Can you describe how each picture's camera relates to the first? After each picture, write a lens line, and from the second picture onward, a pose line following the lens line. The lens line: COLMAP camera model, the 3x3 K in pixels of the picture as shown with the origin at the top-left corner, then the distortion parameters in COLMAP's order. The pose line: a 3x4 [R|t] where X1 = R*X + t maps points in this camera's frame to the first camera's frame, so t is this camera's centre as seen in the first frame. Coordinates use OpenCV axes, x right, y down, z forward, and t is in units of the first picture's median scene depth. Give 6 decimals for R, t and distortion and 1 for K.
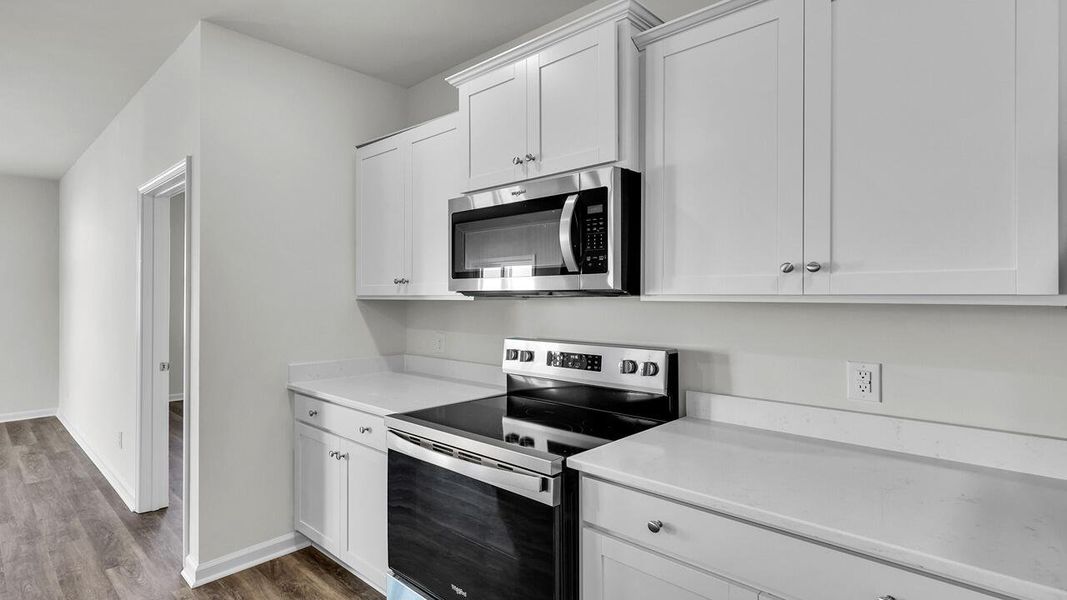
lens RADIAL K [[518.2, 0, 519.9], [0, 518.2, 295.7], [0, 0, 1]] dist [0.001963, 0.000318]
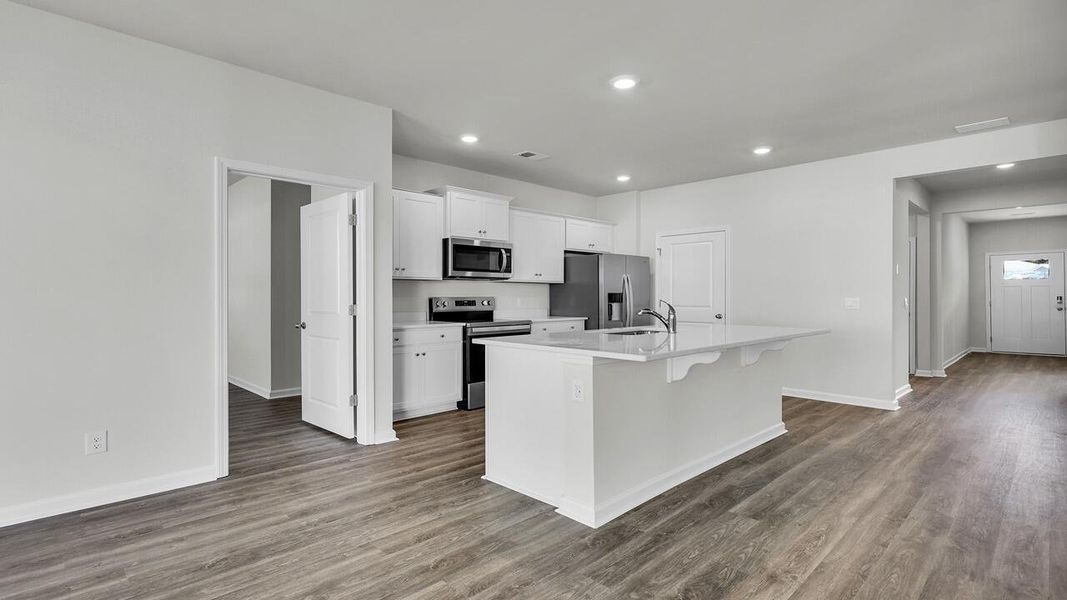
lens RADIAL K [[518.2, 0, 519.9], [0, 518.2, 295.7], [0, 0, 1]] dist [0.001963, 0.000318]
pose [[0.060267, 0.007501, 0.998154, -2.957801], [0.000961, 0.999971, -0.007573, 0.122448], [-0.998182, 0.001416, 0.060258, 0.618243]]
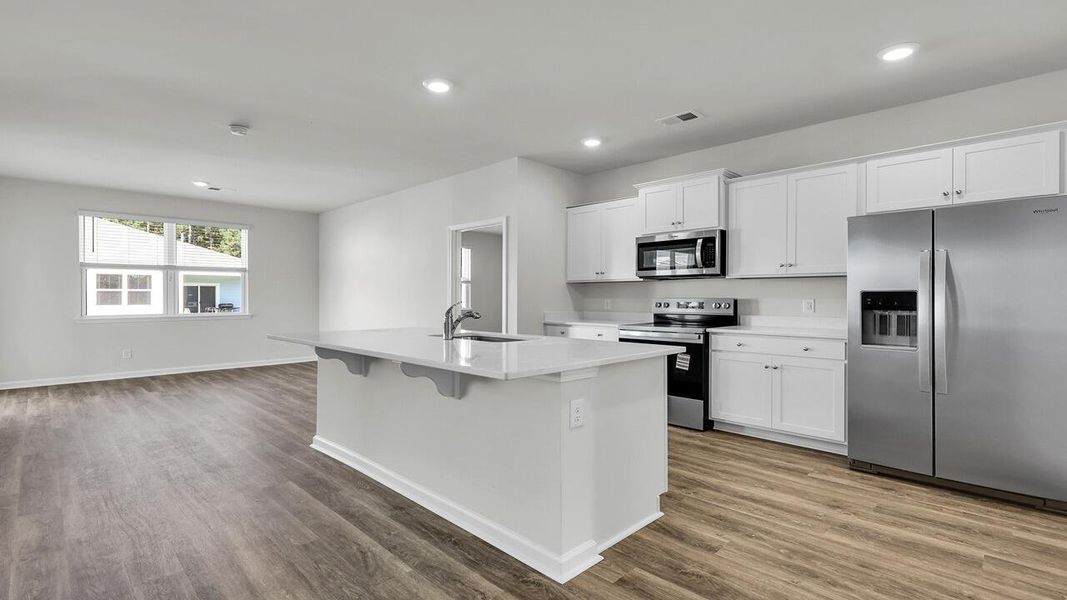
lens RADIAL K [[471.6, 0, 517.3], [0, 471.6, 300.7], [0, 0, 1]] dist [0.002135, 0.000145]
pose [[0.999361, 0.004043, -0.035517, -0.702826], [-0.003768, 0.999962, 0.007799, 0.103471], [0.035547, -0.007660, 0.999339, -1.372277]]
